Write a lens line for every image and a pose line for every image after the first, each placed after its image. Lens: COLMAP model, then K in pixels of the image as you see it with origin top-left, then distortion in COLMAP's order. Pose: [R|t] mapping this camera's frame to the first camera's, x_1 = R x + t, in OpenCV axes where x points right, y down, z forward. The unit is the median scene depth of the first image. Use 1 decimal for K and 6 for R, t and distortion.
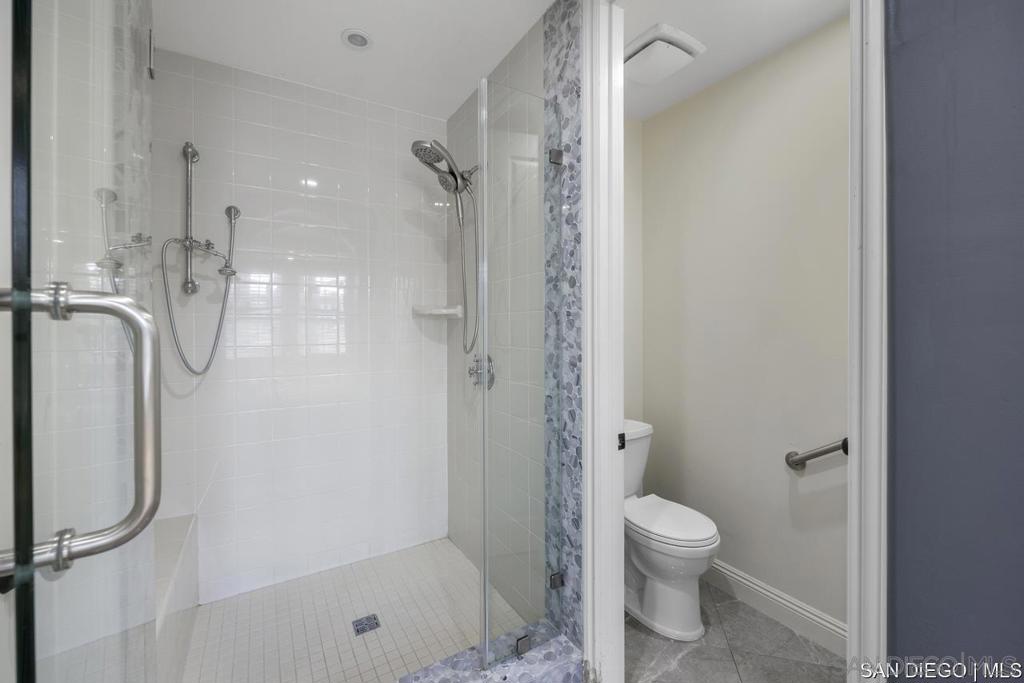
lens RADIAL K [[420.4, 0, 503.6], [0, 420.4, 321.4], [0, 0, 1]] dist [-0.008266, -0.001679]
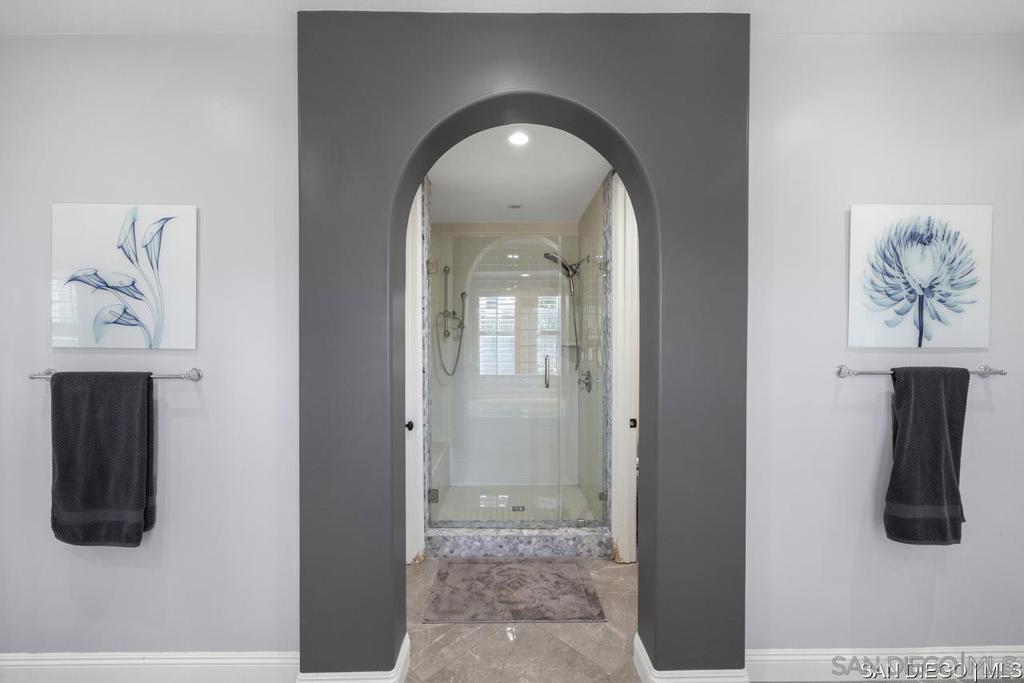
lens RADIAL K [[420.4, 0, 511.7], [0, 420.4, 338.8], [0, 0, 1]] dist [-0.008266, -0.001679]
pose [[0.867866, 0.005636, -0.496767, 0.600759], [-0.001793, 0.999965, 0.008212, -0.076873], [0.496795, -0.006236, 0.867845, -0.692710]]
